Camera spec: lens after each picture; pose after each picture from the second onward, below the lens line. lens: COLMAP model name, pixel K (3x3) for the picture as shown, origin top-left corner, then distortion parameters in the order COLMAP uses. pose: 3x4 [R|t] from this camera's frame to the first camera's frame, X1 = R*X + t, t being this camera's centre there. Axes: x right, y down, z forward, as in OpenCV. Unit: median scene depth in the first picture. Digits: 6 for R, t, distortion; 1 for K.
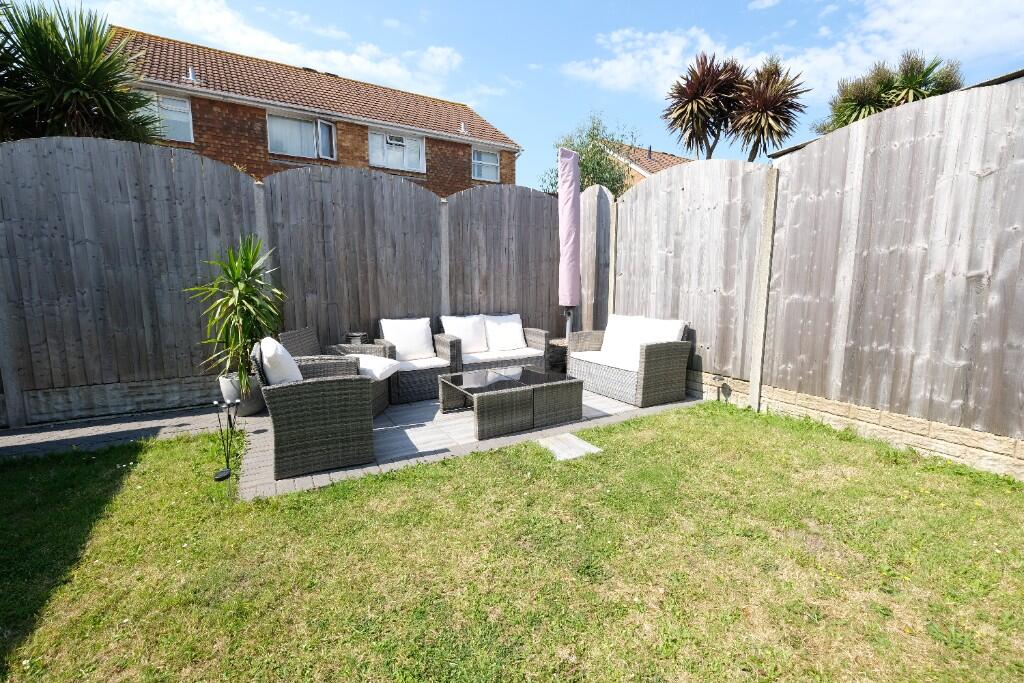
lens RADIAL K [[445.3, 0, 513.4], [0, 445.3, 336.5], [0, 0, 1]] dist [-0.001572, -0.000001]
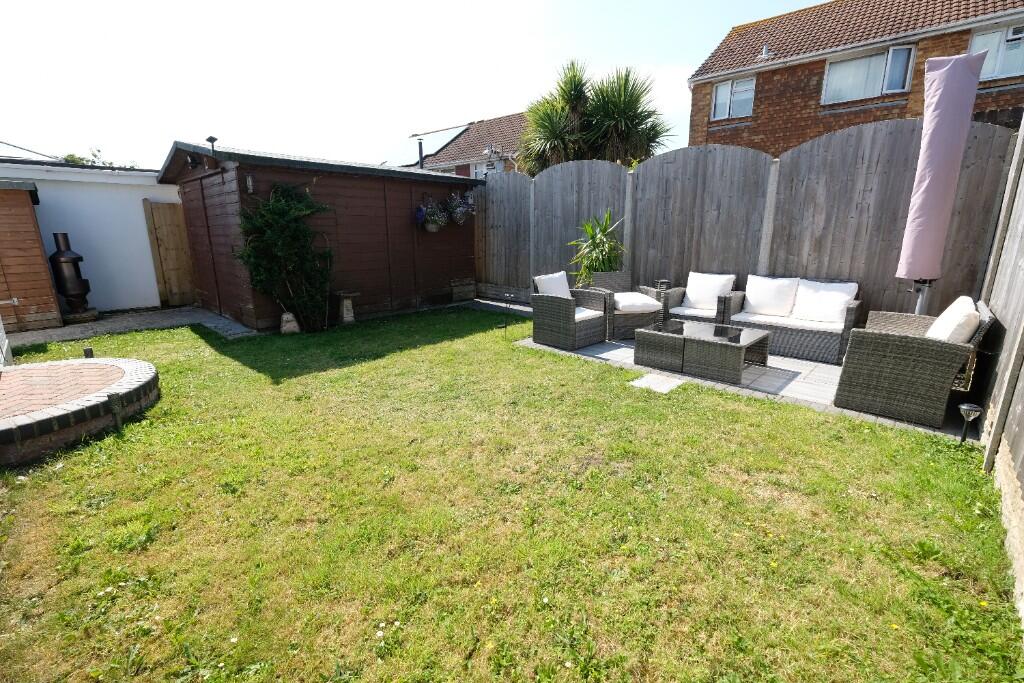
lens RADIAL K [[449.8, 0, 509.7], [0, 449.8, 336.0], [0, 0, 1]] dist [-0.001036, 0.000531]
pose [[0.296740, 0.217354, -0.929894, 0.679971], [-0.124619, 0.974240, 0.187953, -0.034786], [0.946792, 0.060110, 0.316182, 0.142289]]
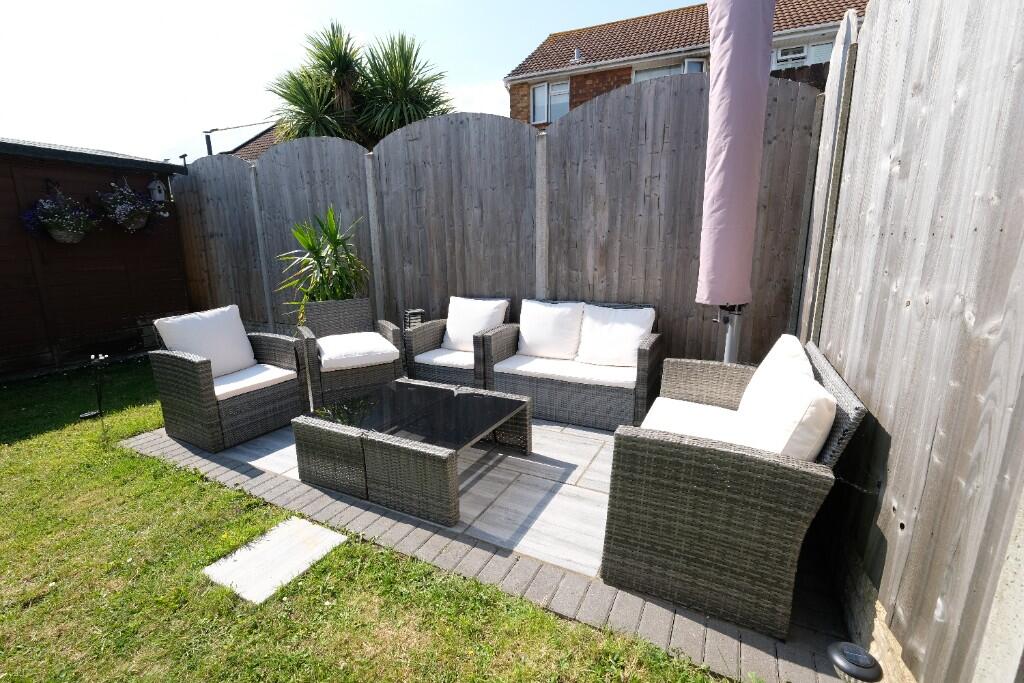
lens RADIAL K [[445.3, 0, 513.4], [0, 445.3, 336.5], [0, 0, 1]] dist [-0.001572, -0.000001]
pose [[0.557494, 0.165358, -0.813546, 0.426643], [-0.100619, 0.986197, 0.131500, -0.079884], [0.824061, 0.008548, 0.566437, 0.571448]]
